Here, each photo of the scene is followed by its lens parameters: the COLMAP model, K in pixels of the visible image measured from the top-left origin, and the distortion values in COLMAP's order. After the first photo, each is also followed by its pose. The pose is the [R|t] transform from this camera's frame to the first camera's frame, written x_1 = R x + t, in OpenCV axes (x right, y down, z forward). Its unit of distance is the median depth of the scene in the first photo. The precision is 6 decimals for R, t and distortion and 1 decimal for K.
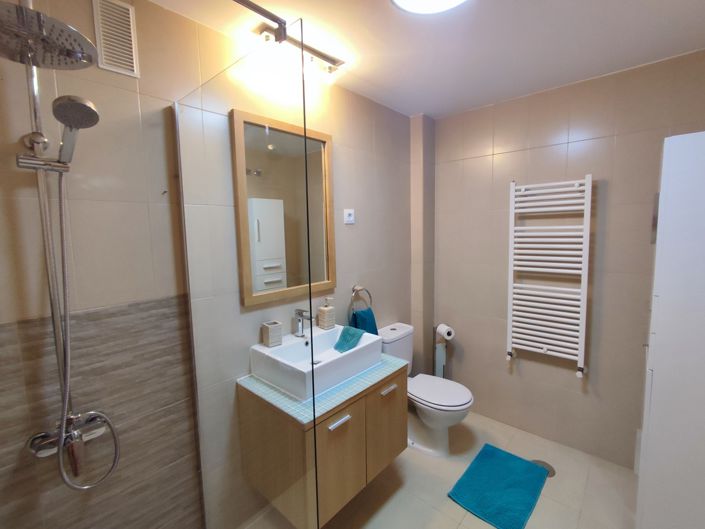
lens RADIAL K [[322.8, 0, 358.3], [0, 322.8, 262.9], [0, 0, 1]] dist [-0.006877, -0.001039]
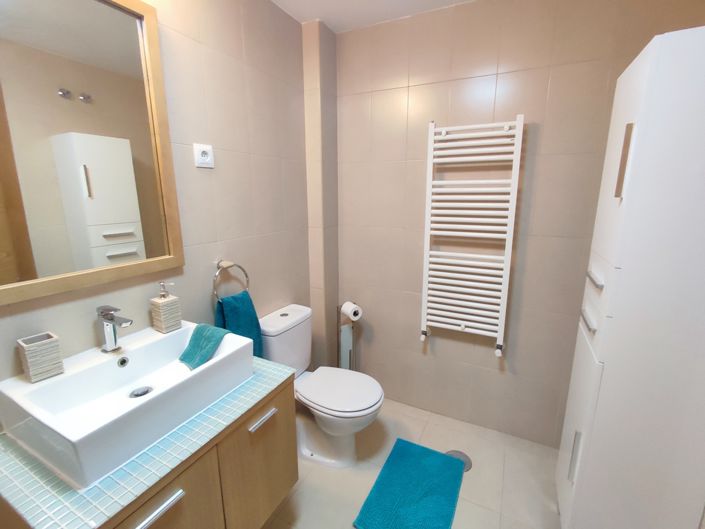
lens RADIAL K [[322.8, 0, 353.2], [0, 322.8, 260.9], [0, 0, 1]] dist [-0.006877, -0.001039]
pose [[0.969018, -0.032574, 0.244832, 0.093376], [0.007751, 0.994788, 0.101673, 0.003550], [-0.246868, -0.096625, 0.964220, 0.266286]]
